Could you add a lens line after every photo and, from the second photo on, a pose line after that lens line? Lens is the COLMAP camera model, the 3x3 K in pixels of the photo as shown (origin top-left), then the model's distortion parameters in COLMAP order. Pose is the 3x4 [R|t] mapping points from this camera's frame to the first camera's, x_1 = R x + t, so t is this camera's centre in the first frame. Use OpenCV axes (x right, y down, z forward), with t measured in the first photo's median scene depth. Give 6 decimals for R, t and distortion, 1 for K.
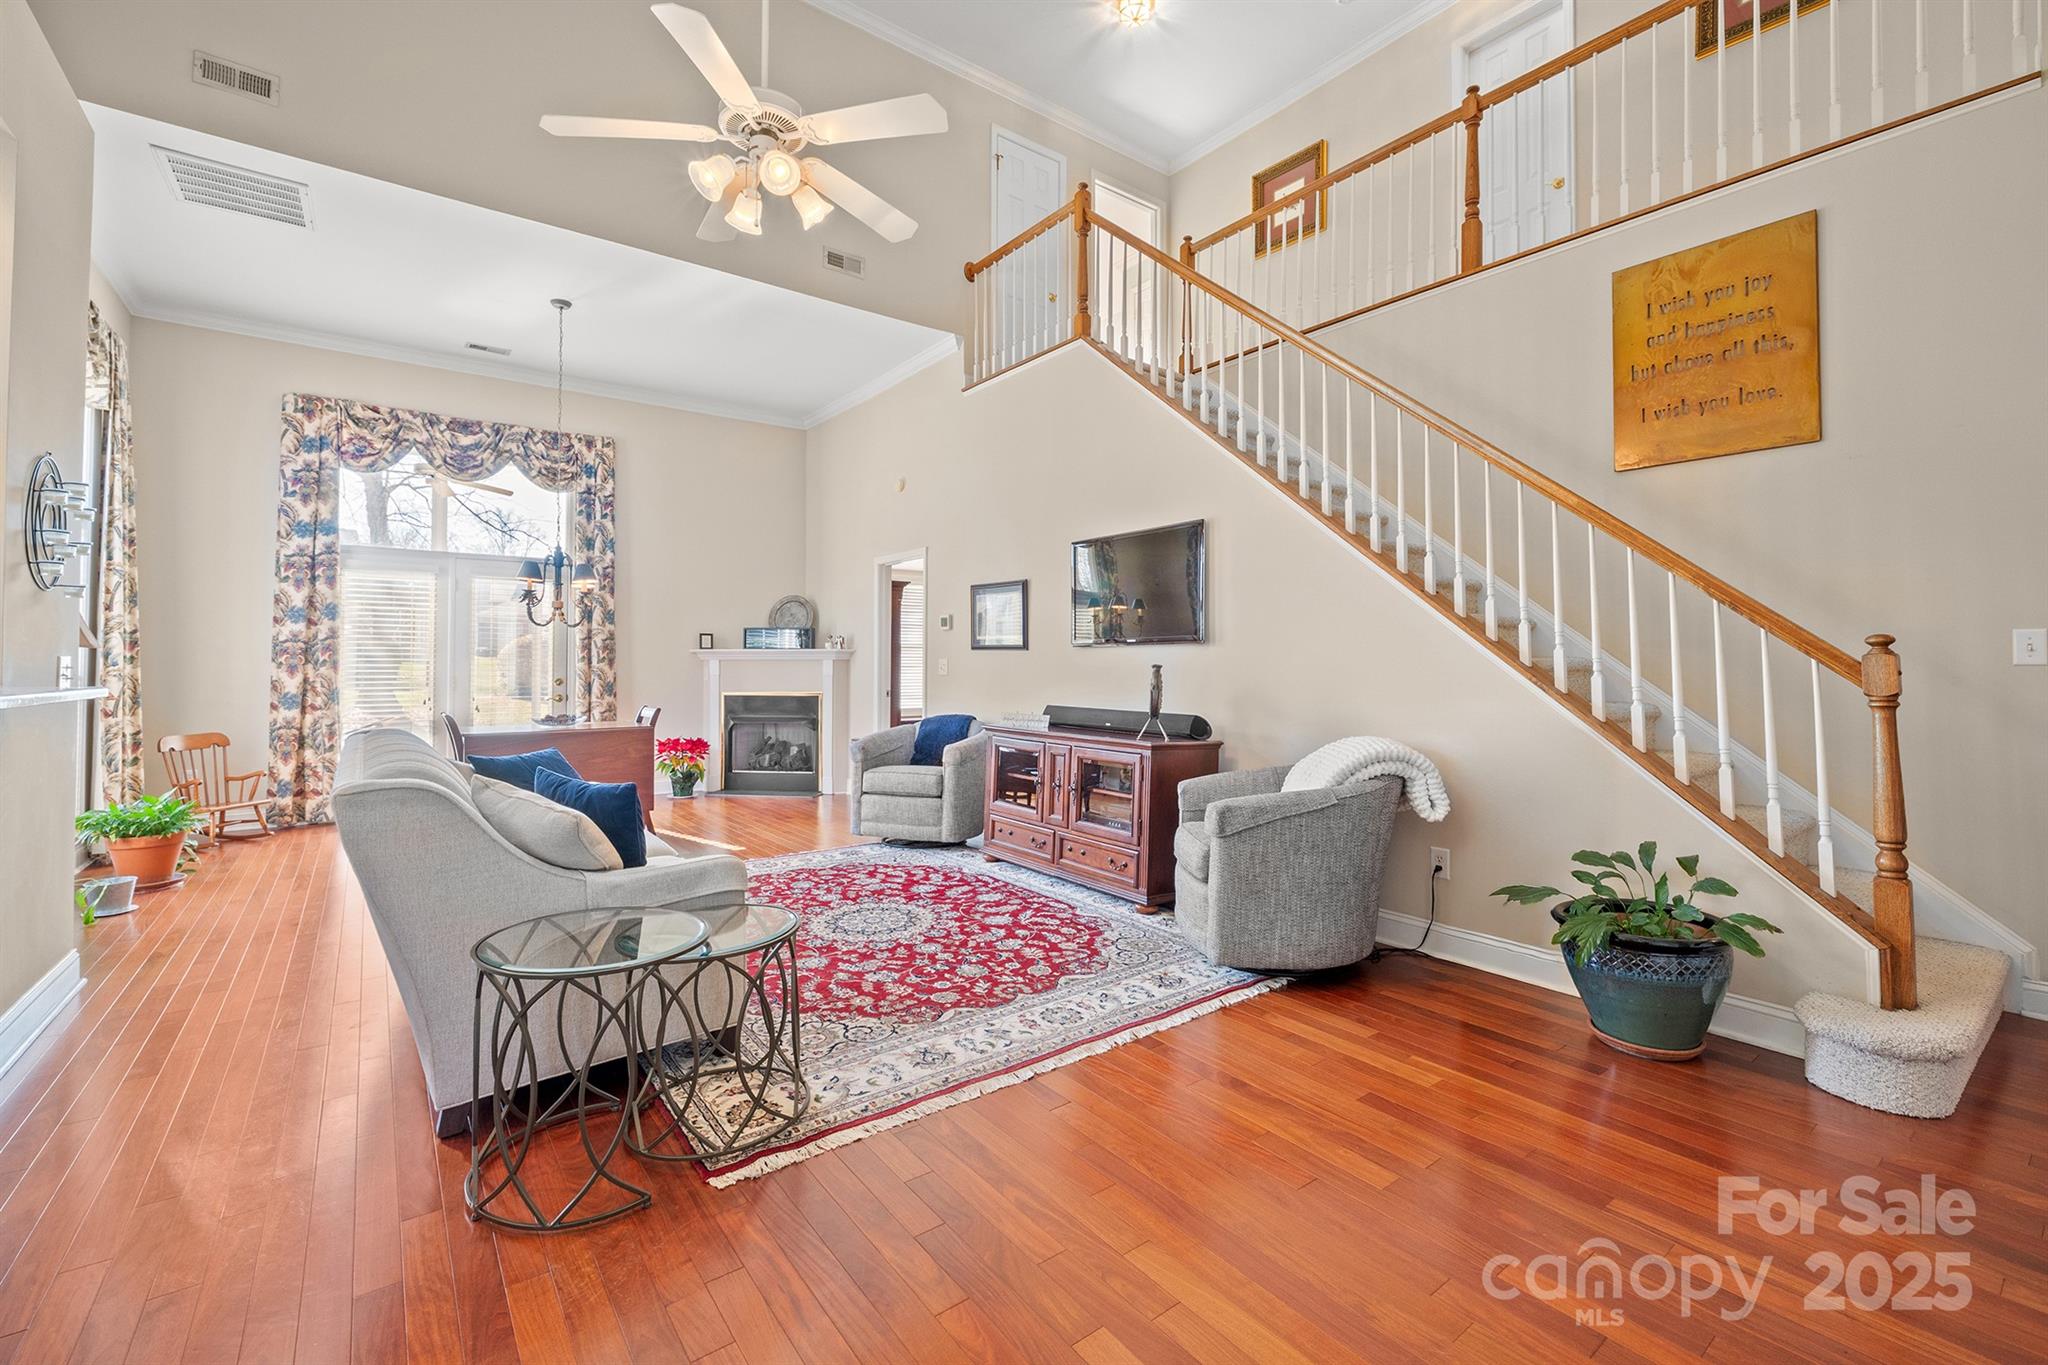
lens RADIAL K [[866.9, 0, 1034.7], [0, 866.9, 645.0], [0, 0, 1]] dist [-0.007115, -0.000632]
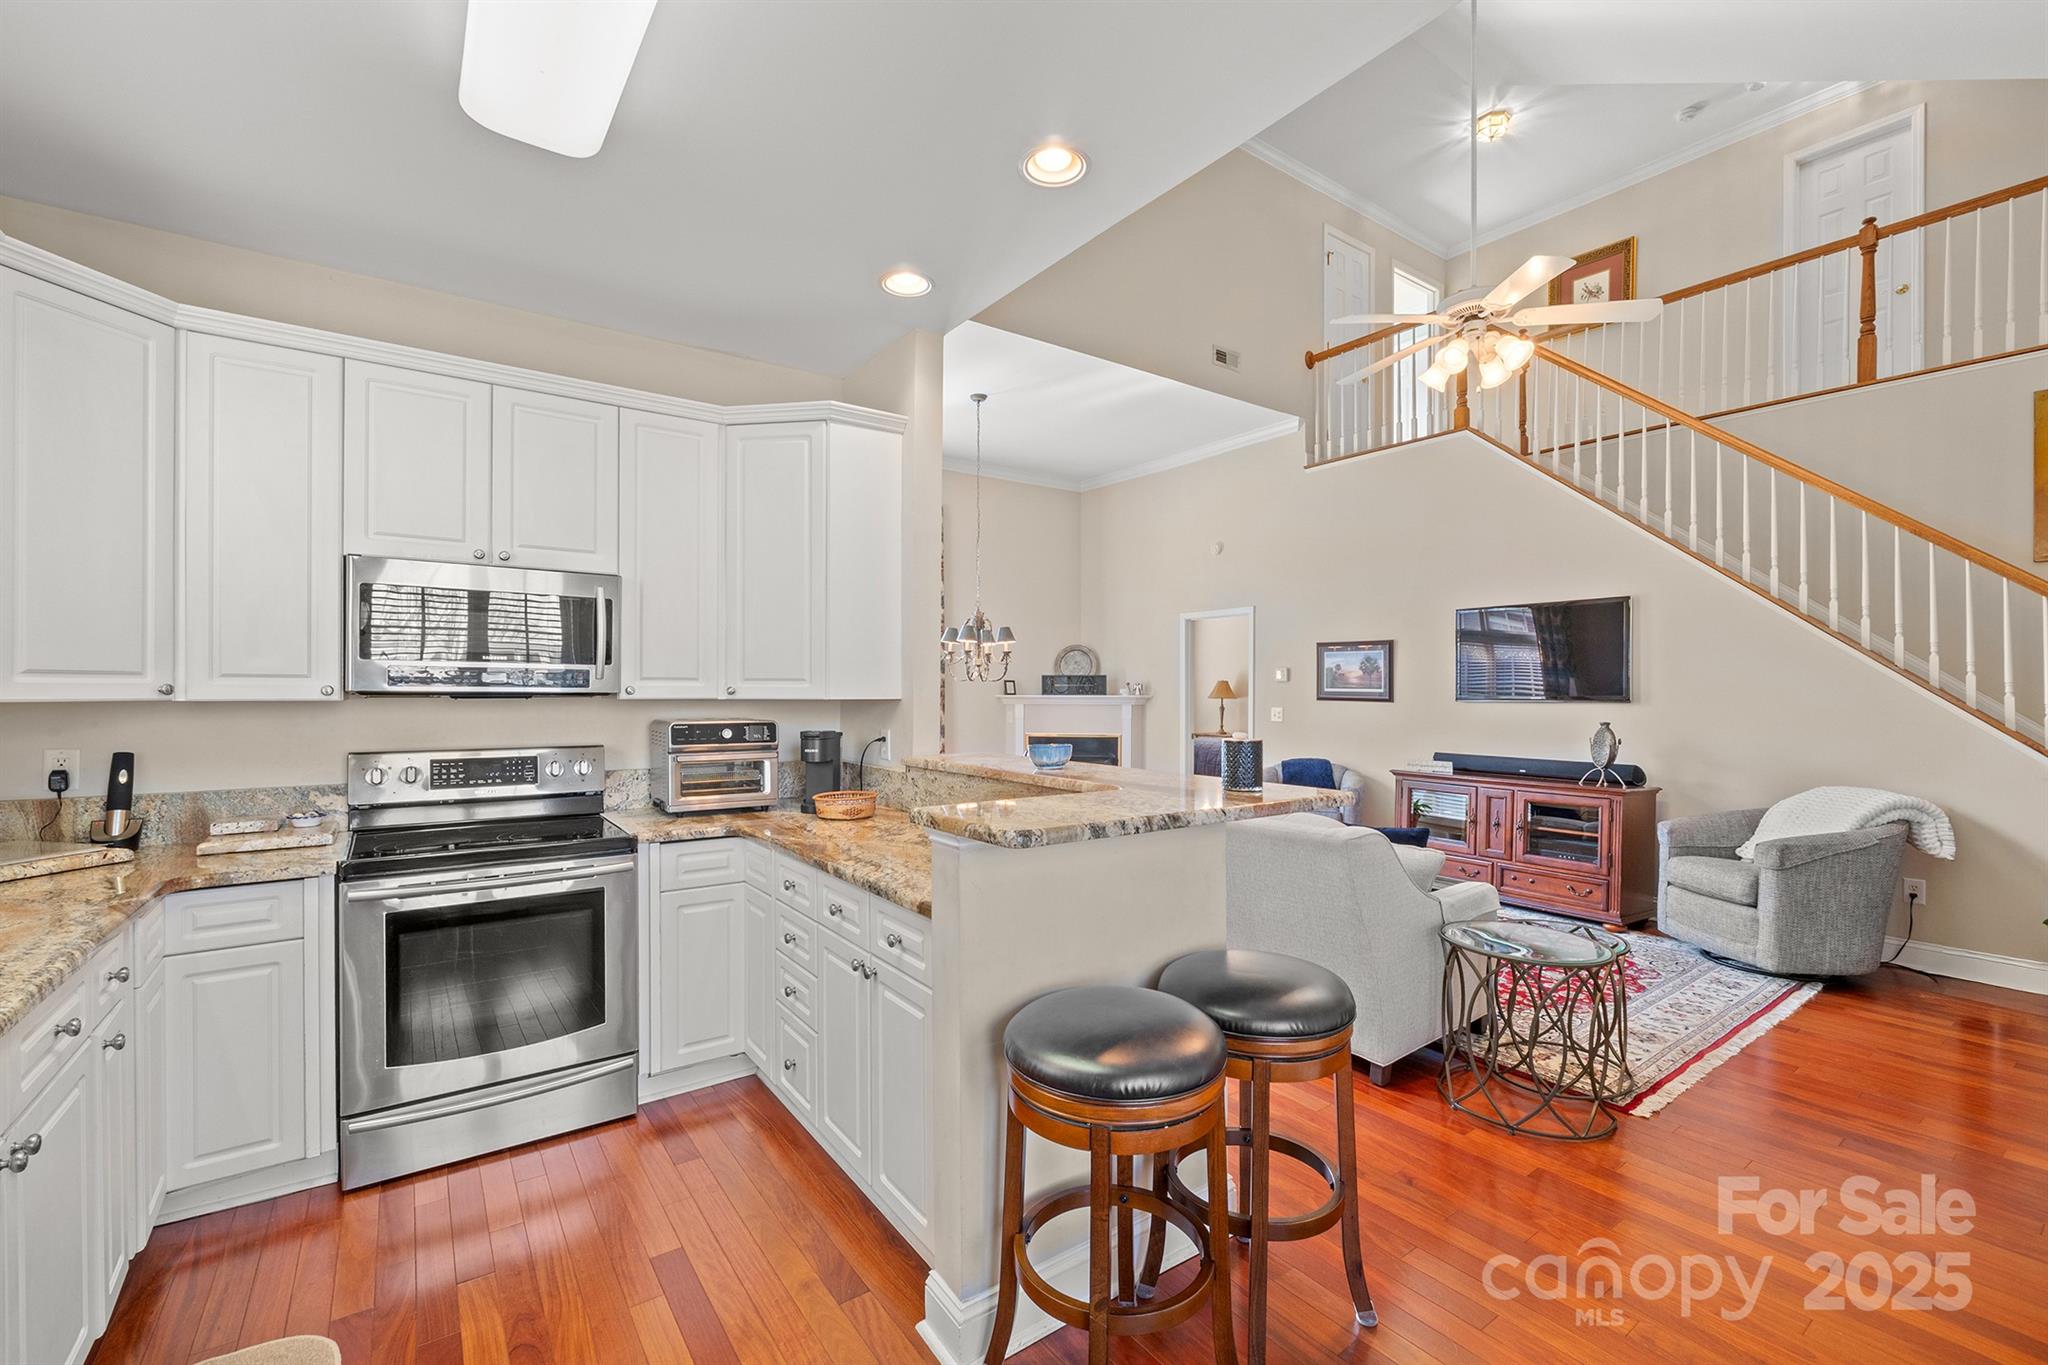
lens RADIAL K [[866.9, 0, 1029.2], [0, 866.9, 687.6], [0, 0, 1]] dist [-0.007115, -0.000632]
pose [[0.999534, 0.000703, -0.030521, -0.414269], [-0.000144, 0.999832, 0.018304, -0.031548], [0.030529, -0.018291, 0.999366, -0.134406]]
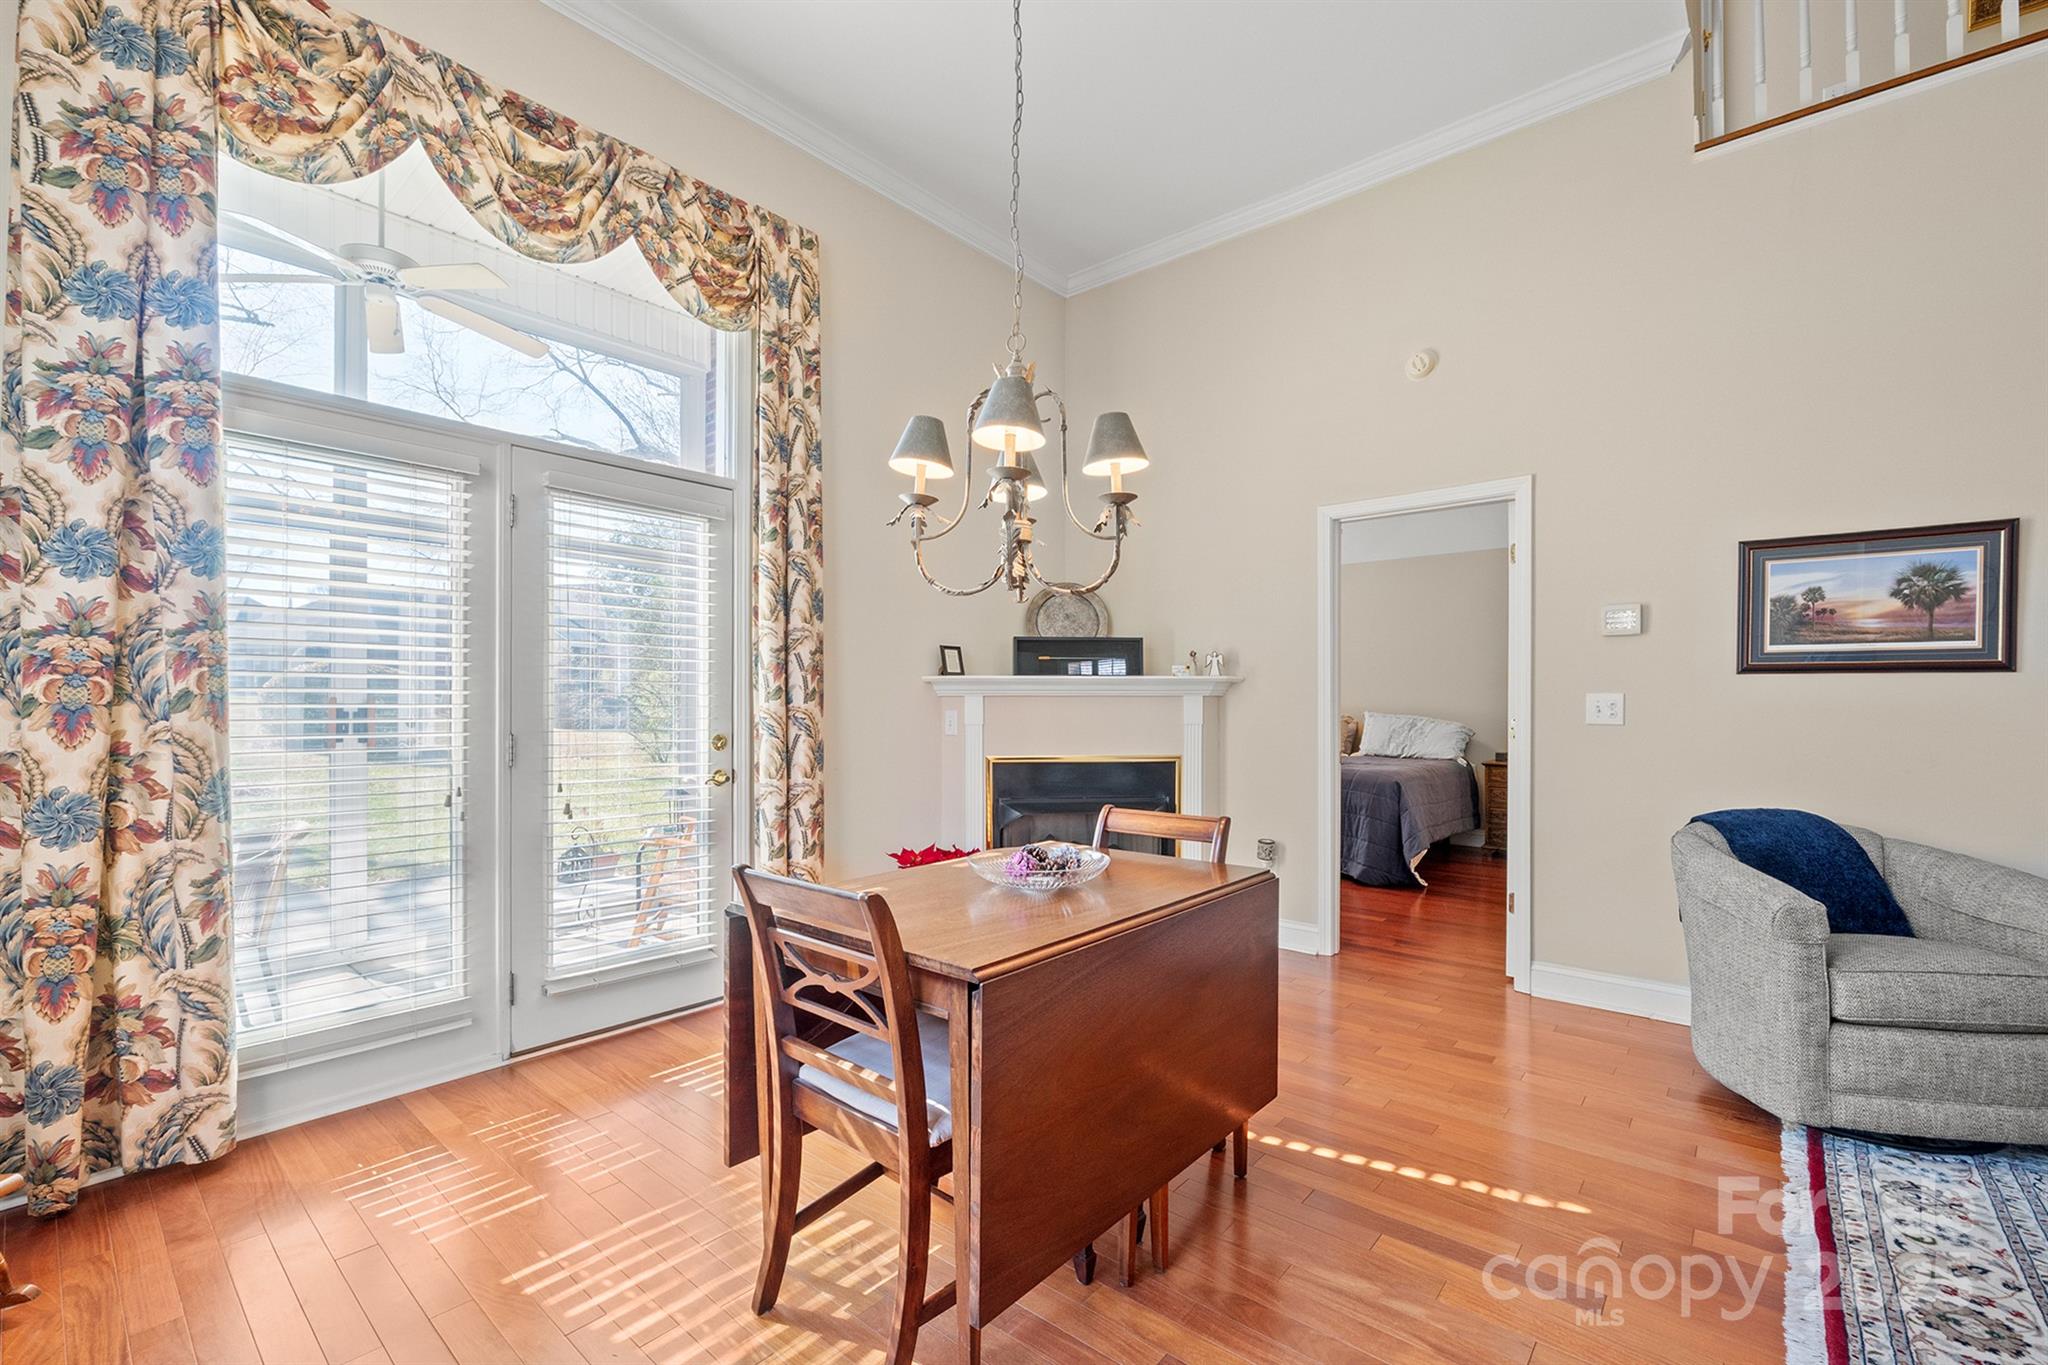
lens RADIAL K [[866.9, 0, 1025.5], [0, 866.9, 700.1], [0, 0, 1]] dist [-0.007115, -0.000632]
pose [[0.979911, -0.000098, 0.199437, -0.568413], [-0.003637, 0.999825, 0.018361, 0.013305], [-0.199404, -0.018718, 0.979739, 0.606103]]
